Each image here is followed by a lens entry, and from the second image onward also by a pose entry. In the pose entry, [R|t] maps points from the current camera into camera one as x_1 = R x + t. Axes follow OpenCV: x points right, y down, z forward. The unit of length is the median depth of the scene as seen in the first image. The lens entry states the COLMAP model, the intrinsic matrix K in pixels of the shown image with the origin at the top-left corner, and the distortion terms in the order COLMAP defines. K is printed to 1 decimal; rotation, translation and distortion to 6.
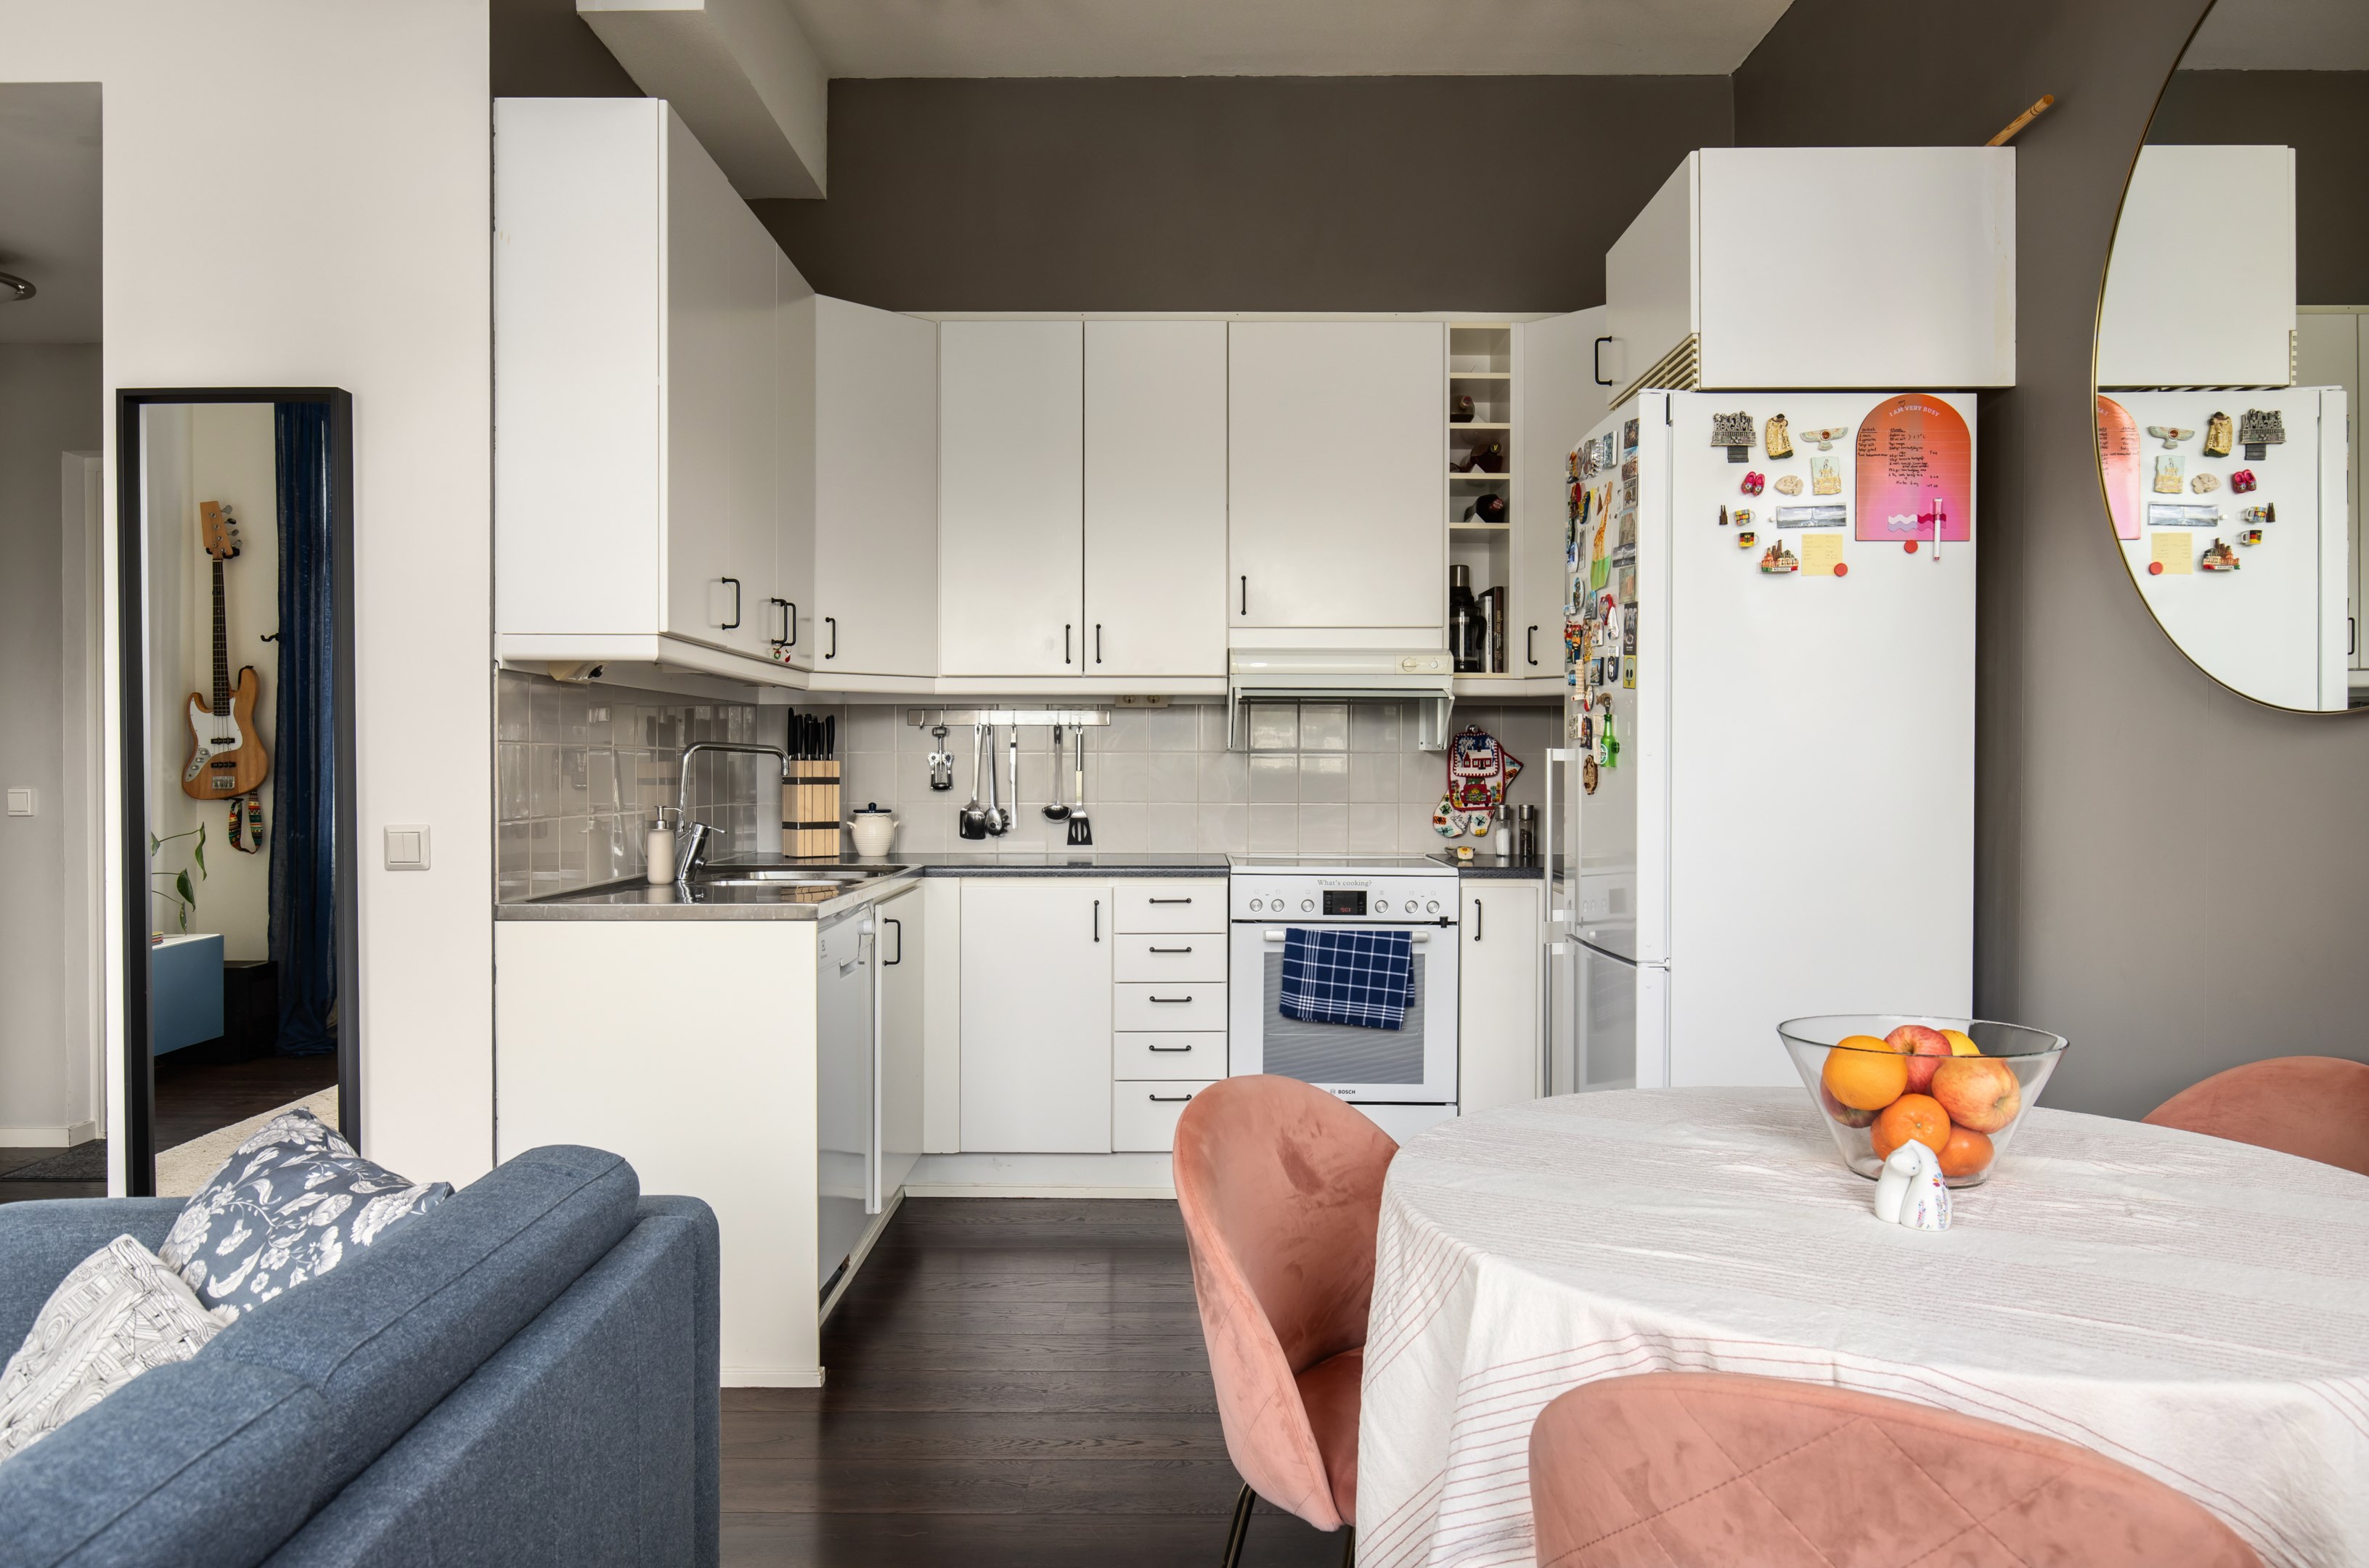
lens RADIAL K [[1635.8, 0, 1197.4], [0, 1635.8, 782.7], [0, 0, 1]] dist [0.011920, 0.002579]
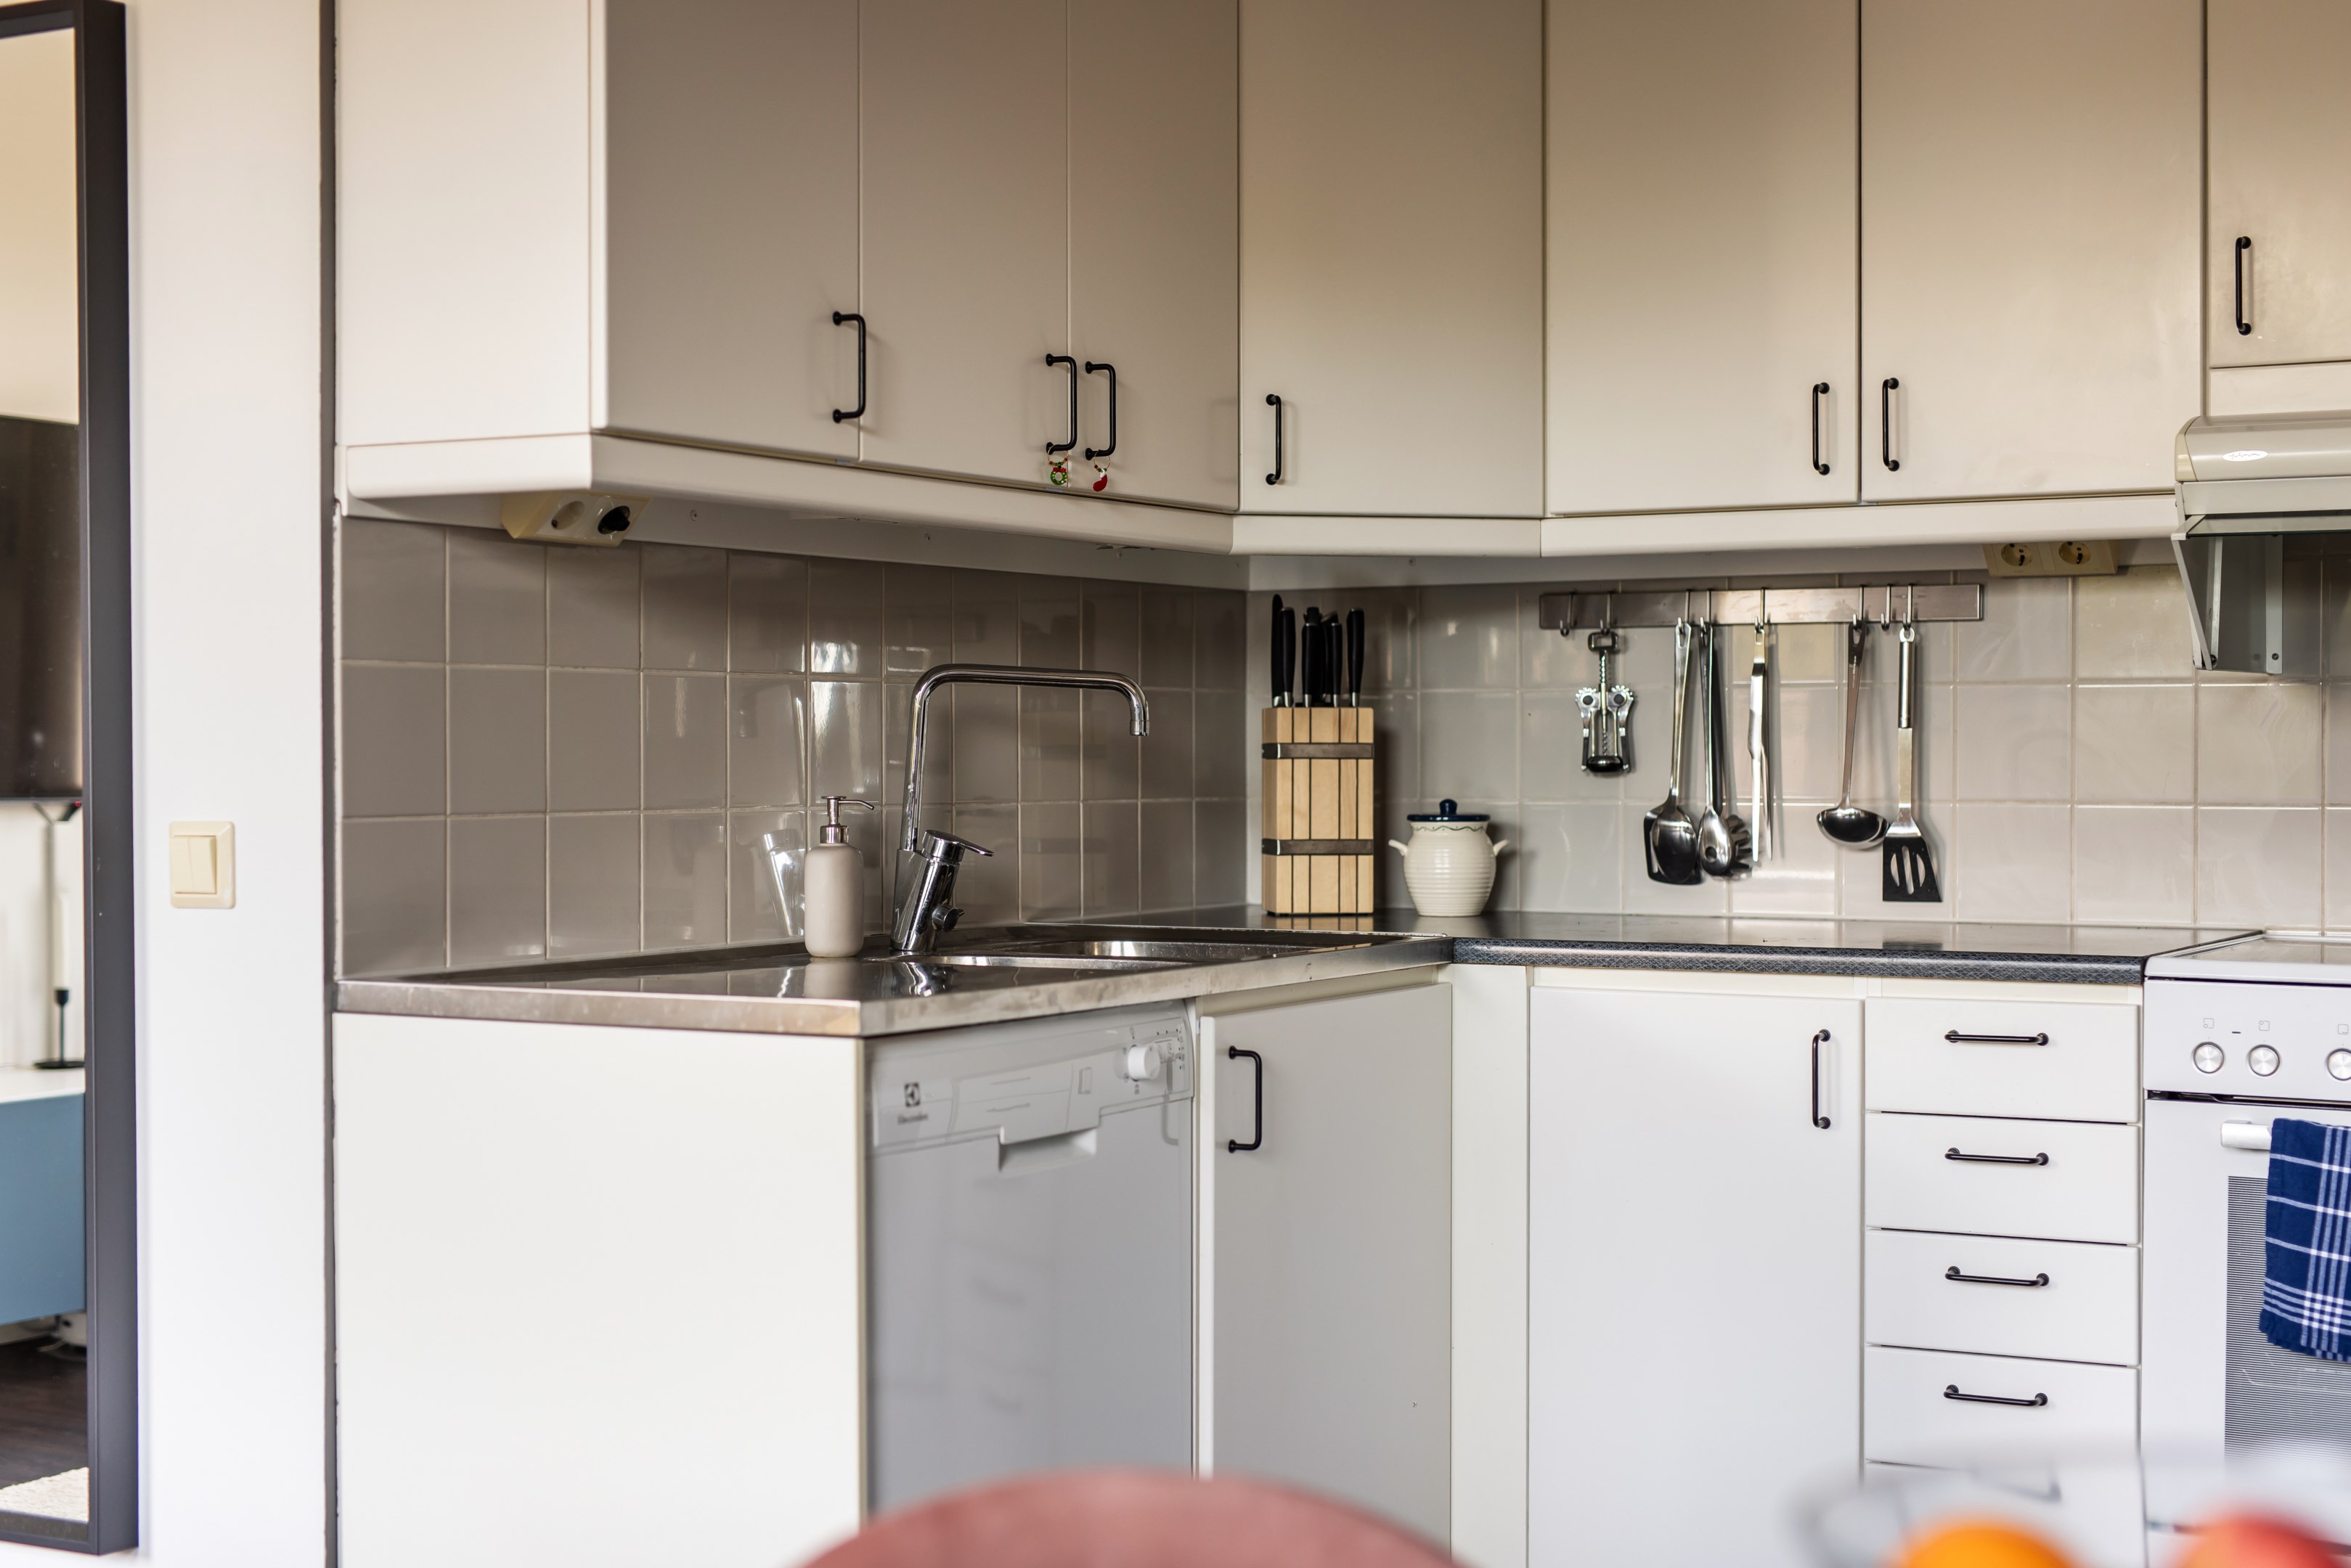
lens RADIAL K [[3422.0, 0, 1175.3], [0, 3422.0, 775.9], [0, 0, 1]] dist [-0.003060, 0.000000]
pose [[0.868604, 0.001965, -0.495503, 0.212863], [-0.003345, 0.999993, -0.001898, 0.007990], [0.495496, 0.003306, 0.868604, 0.138198]]
